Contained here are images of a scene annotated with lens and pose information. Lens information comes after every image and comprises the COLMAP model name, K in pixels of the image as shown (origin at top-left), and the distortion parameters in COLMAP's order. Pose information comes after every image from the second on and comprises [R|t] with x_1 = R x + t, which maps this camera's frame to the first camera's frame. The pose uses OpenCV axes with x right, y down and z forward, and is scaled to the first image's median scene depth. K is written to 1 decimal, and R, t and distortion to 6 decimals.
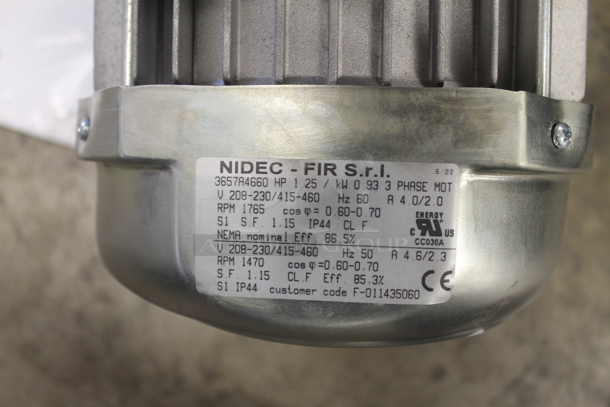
lens RADIAL K [[549.4, 0, 304.9], [0, 549.4, 203.5], [0, 0, 1]] dist [-0.111815, 0.034422]
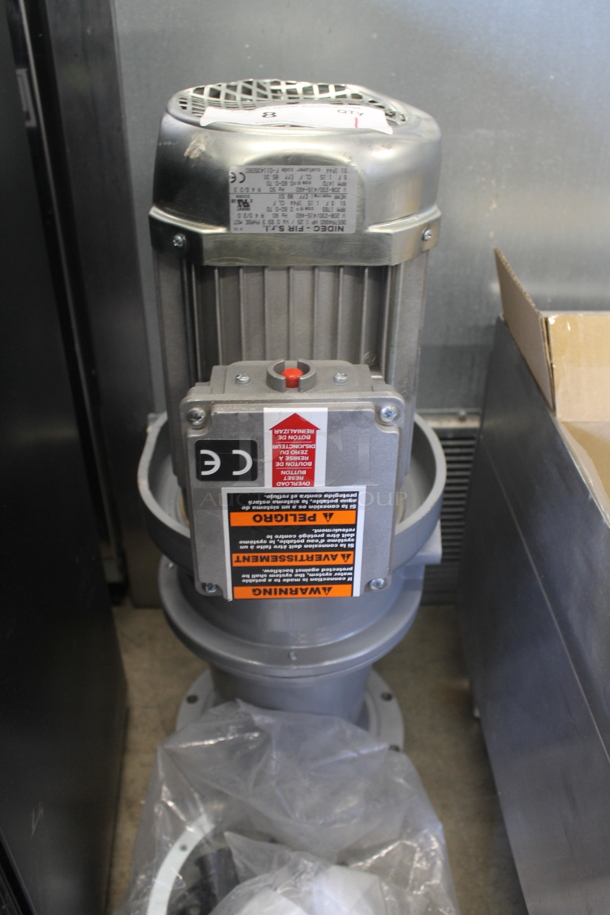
lens RADIAL K [[824.0, 0, 299.6], [0, 824.0, 454.7], [0, 0, 1]] dist [-0.111815, 0.034422]
pose [[-0.999235, -0.013093, 0.036846, -0.113620], [-0.013395, -0.770657, -0.637109, 1.269242], [0.036737, -0.637116, 0.769892, -1.979280]]
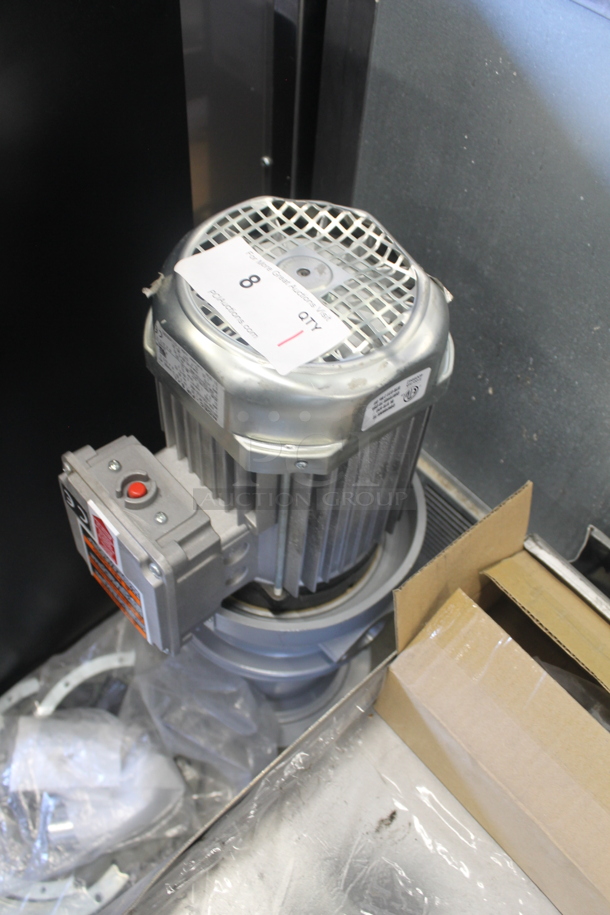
lens RADIAL K [[824.0, 0, 306.0], [0, 824.0, 456.3], [0, 0, 1]] dist [-0.111815, 0.034422]
pose [[-0.616007, -0.652668, 0.441089, -2.018334], [-0.010506, -0.553086, -0.833058, 2.732954], [0.787670, -0.517804, 0.333848, 0.055088]]
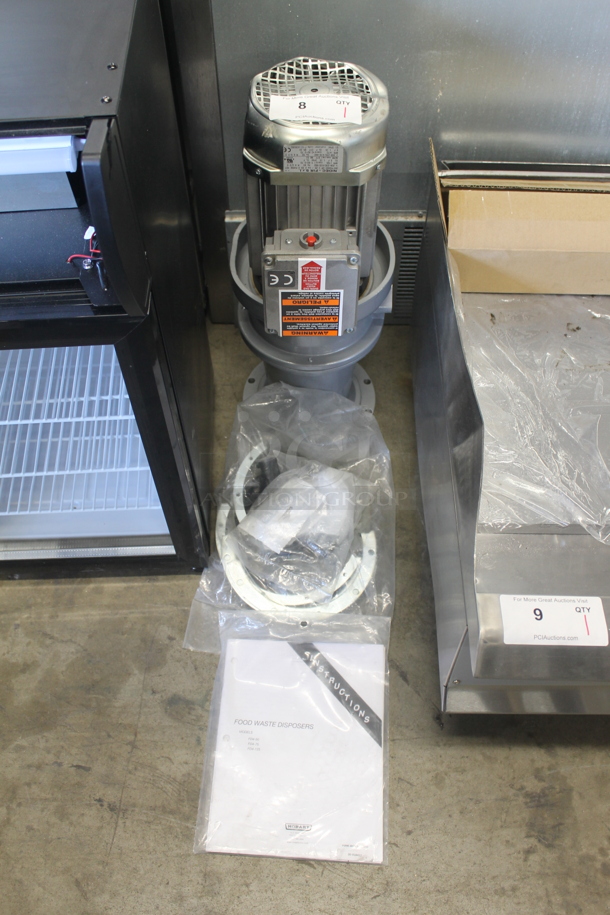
lens RADIAL K [[824.0, 0, 302.6], [0, 824.0, 457.0], [0, 0, 1]] dist [-0.111815, 0.034422]
pose [[-0.997352, -0.051116, 0.051731, -0.341955], [-0.021091, -0.477455, -0.878403, 4.667128], [0.069600, -0.877168, 0.475113, -4.236564]]
